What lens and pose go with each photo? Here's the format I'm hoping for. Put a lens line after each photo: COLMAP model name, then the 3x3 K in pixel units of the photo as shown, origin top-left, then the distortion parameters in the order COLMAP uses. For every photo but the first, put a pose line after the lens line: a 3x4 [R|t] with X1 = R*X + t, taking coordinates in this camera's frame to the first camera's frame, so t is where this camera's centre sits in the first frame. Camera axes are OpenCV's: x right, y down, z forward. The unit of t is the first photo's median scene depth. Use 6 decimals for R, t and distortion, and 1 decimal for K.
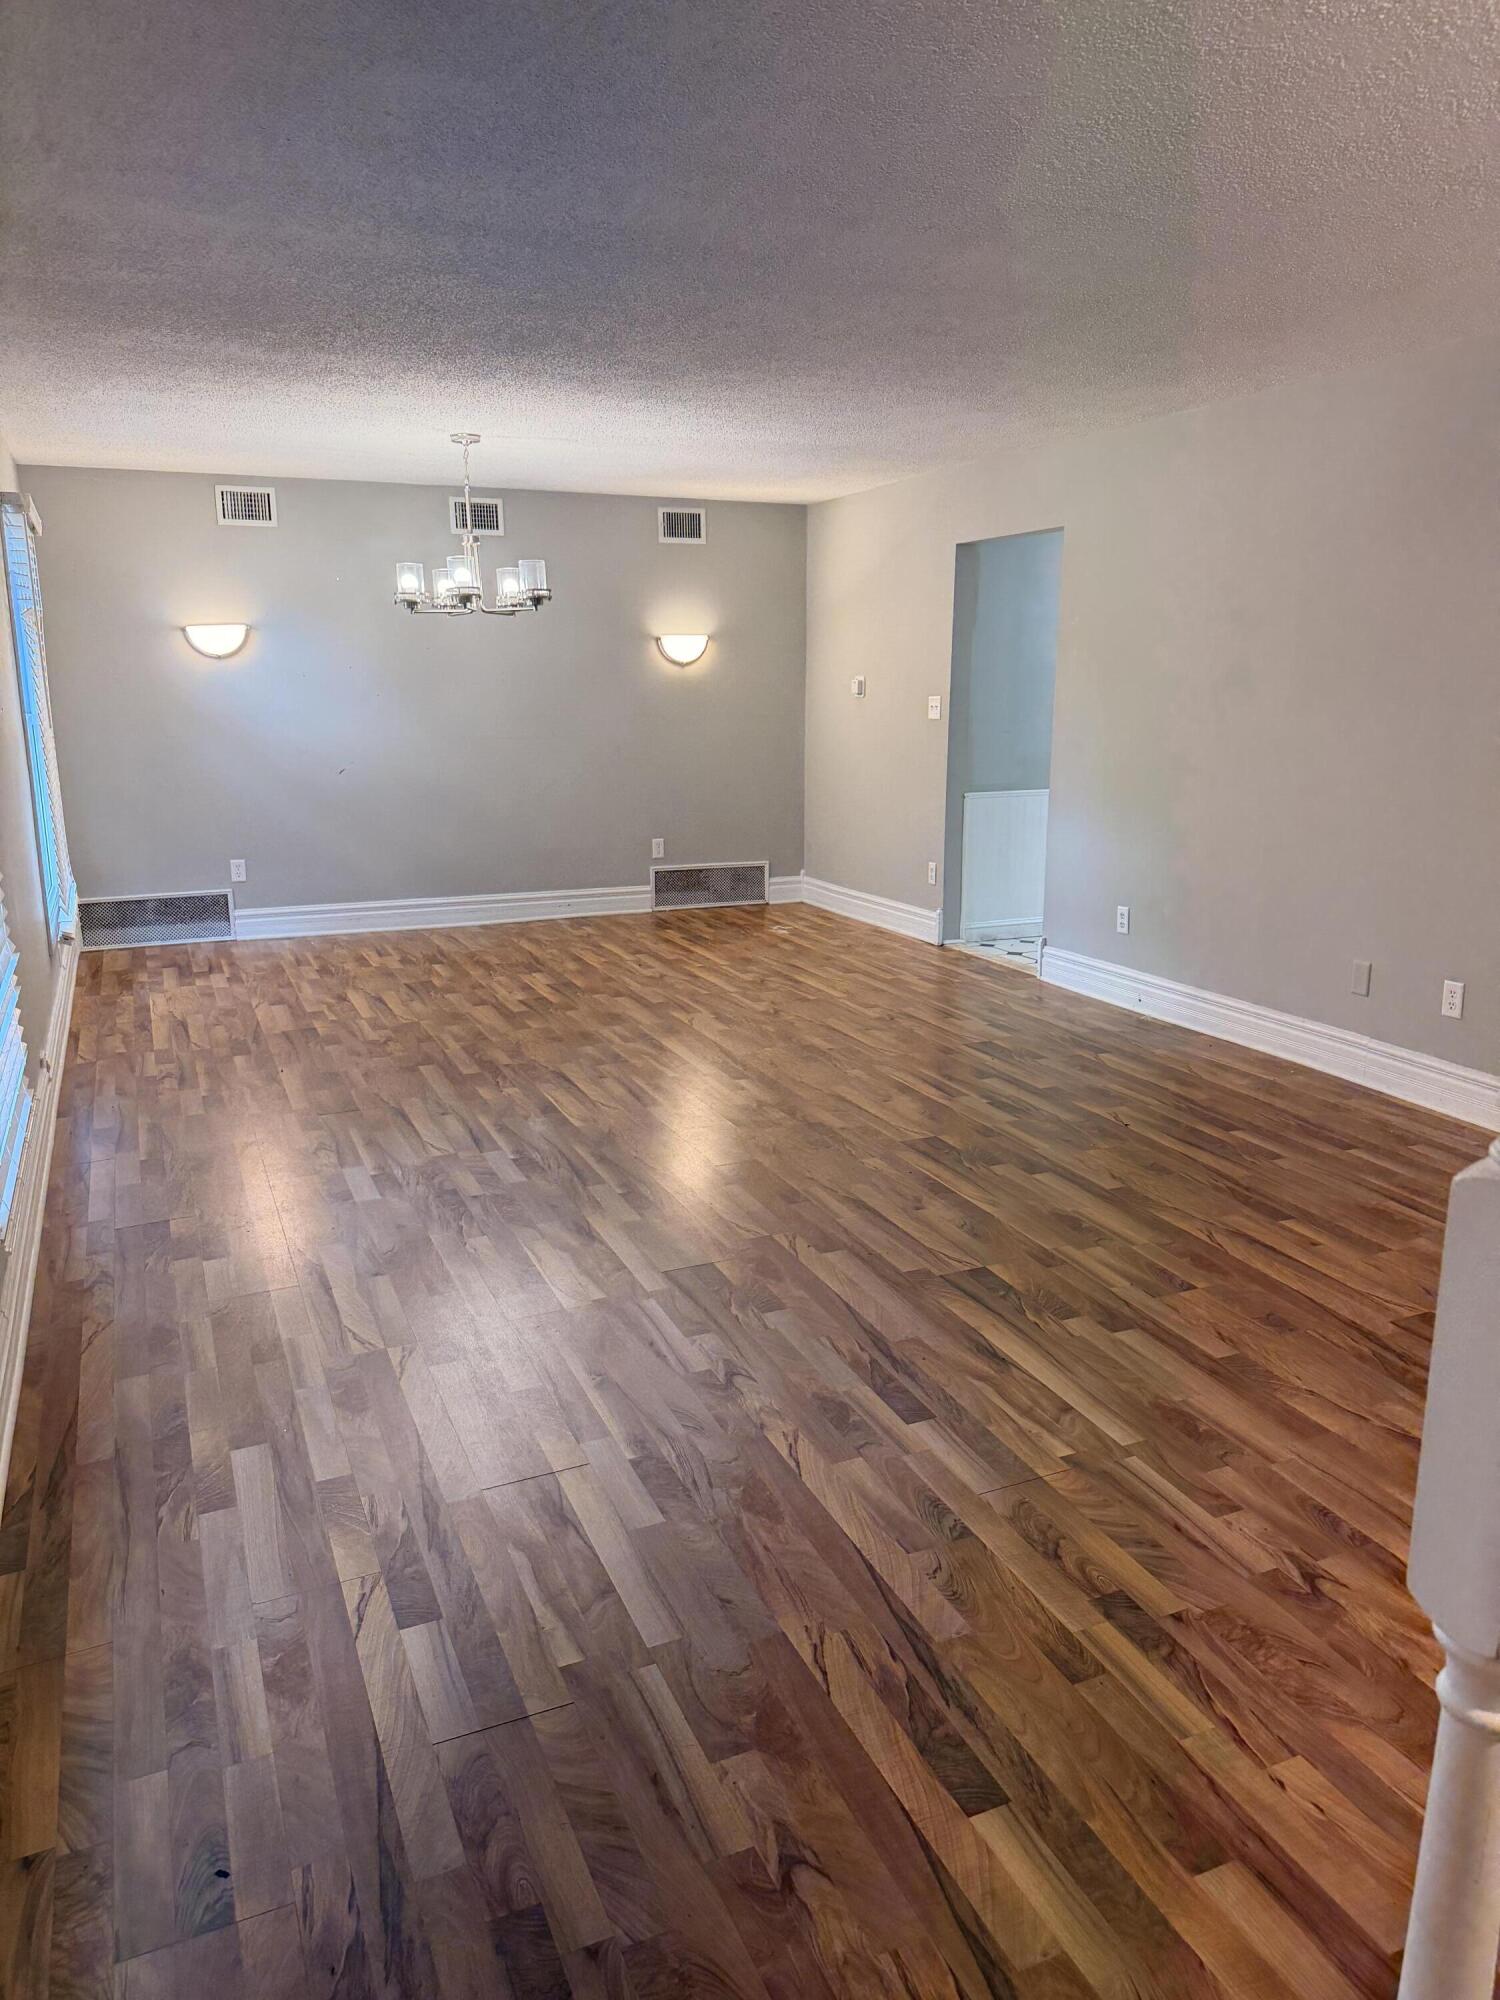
lens RADIAL K [[1418.0, 0, 749.4], [0, 1418.0, 1017.5], [0, 0, 1]] dist [0.033066, -0.041993]
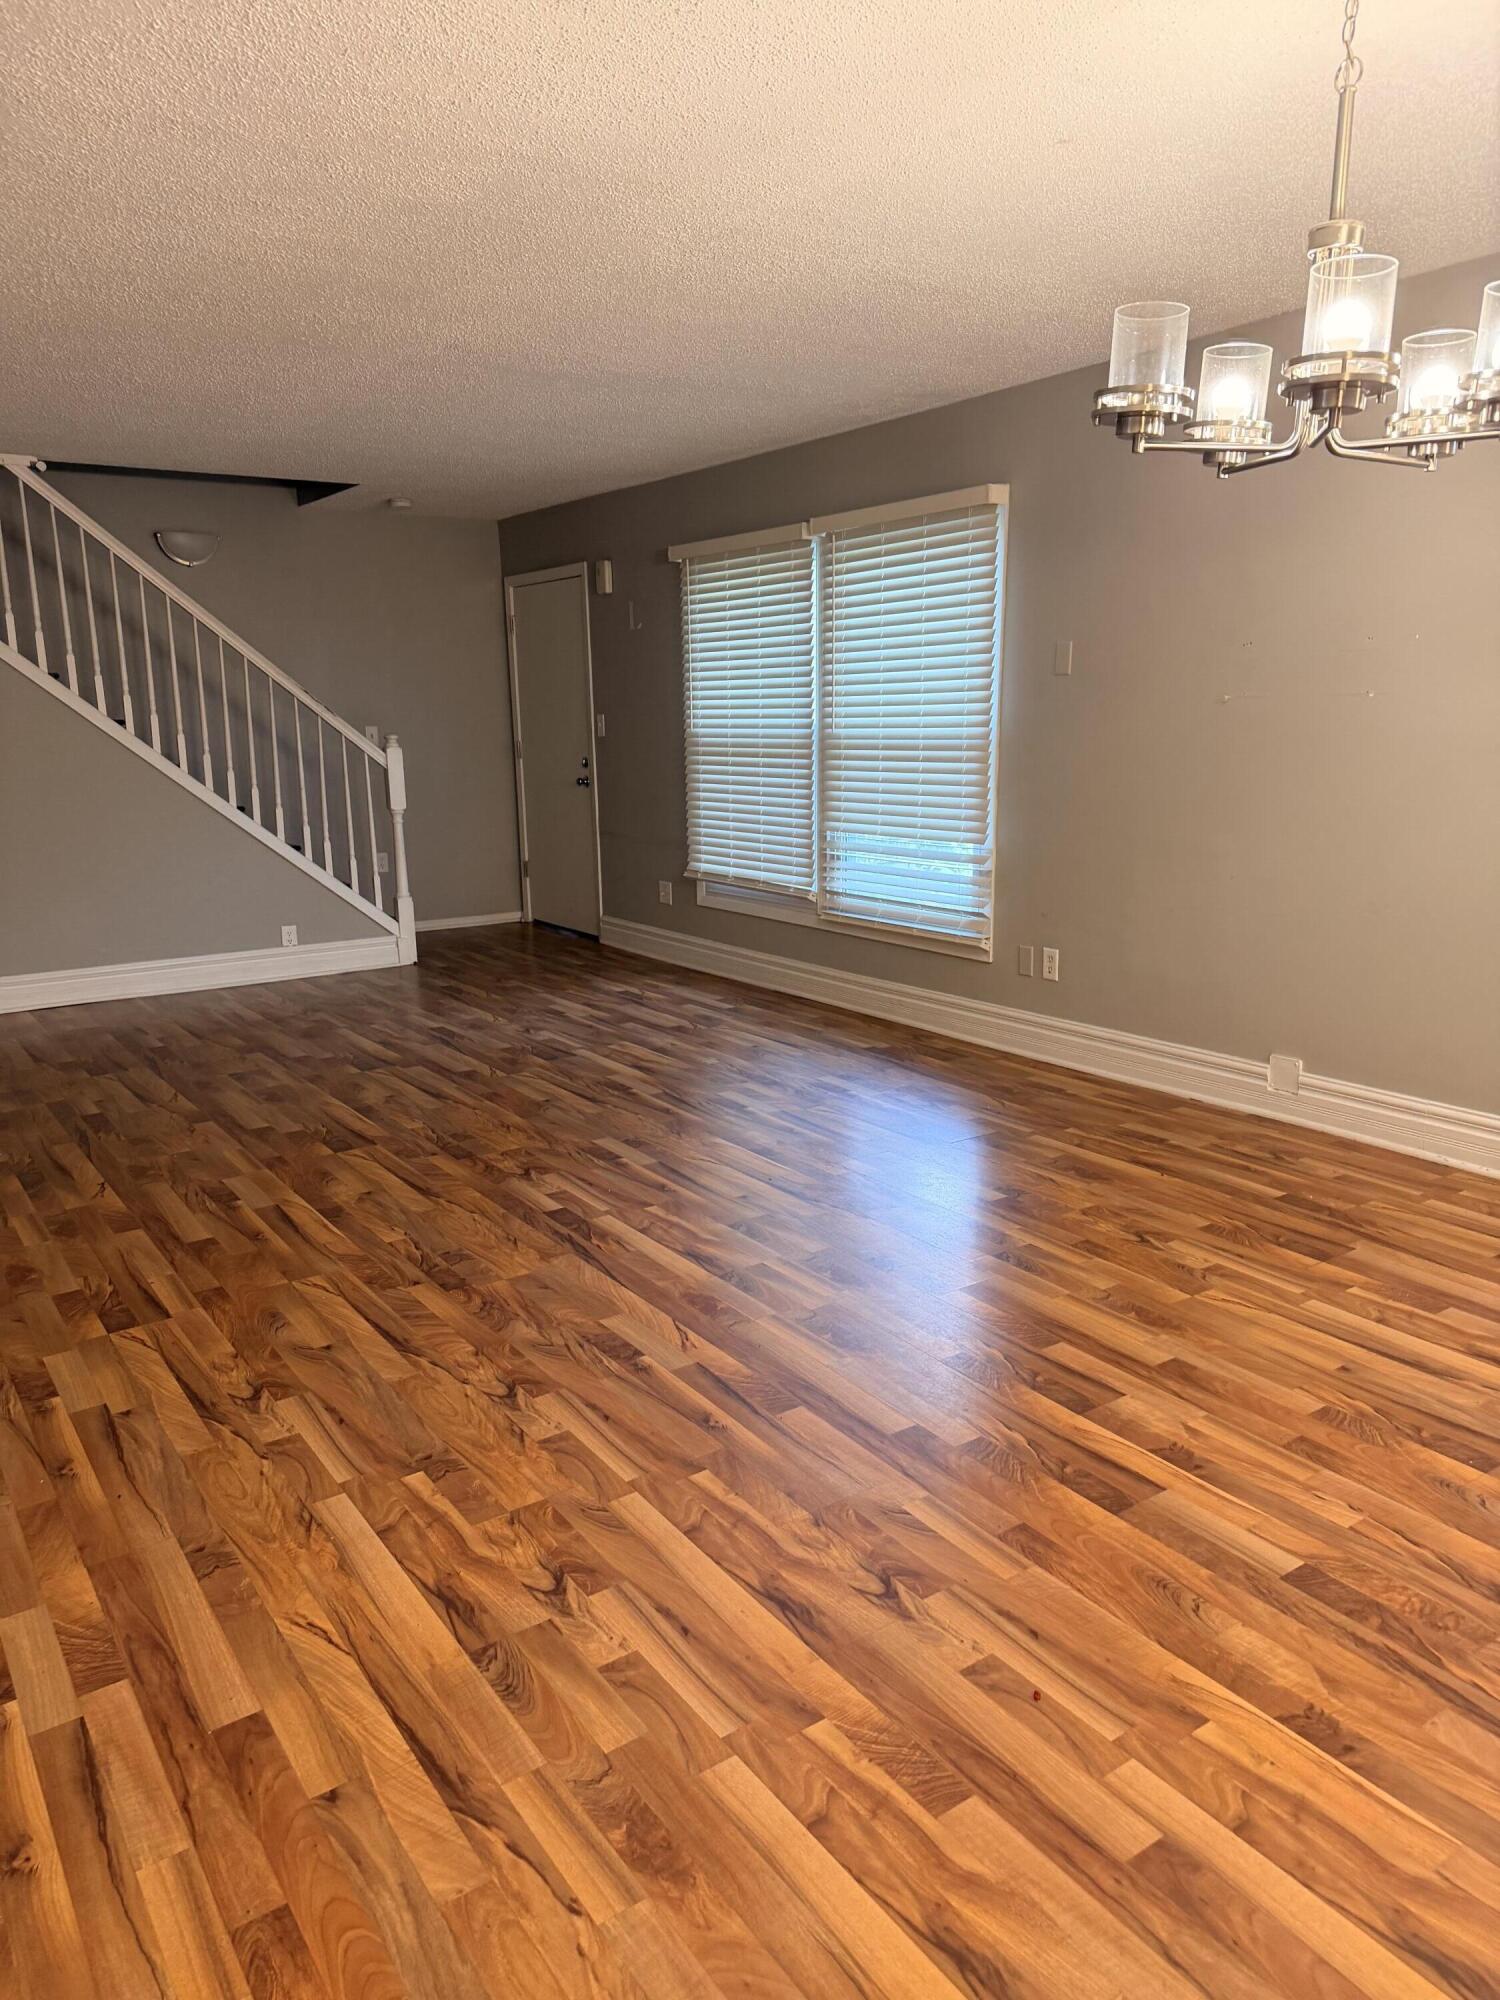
lens RADIAL K [[1418.0, 0, 751.7], [0, 1418.0, 996.7], [0, 0, 1]] dist [0.033066, -0.041993]
pose [[-0.981242, 0.052562, -0.185476, 0.027683], [-0.031018, 0.906532, 0.420997, -0.411763], [0.190268, 0.418853, -0.887897, 1.806242]]
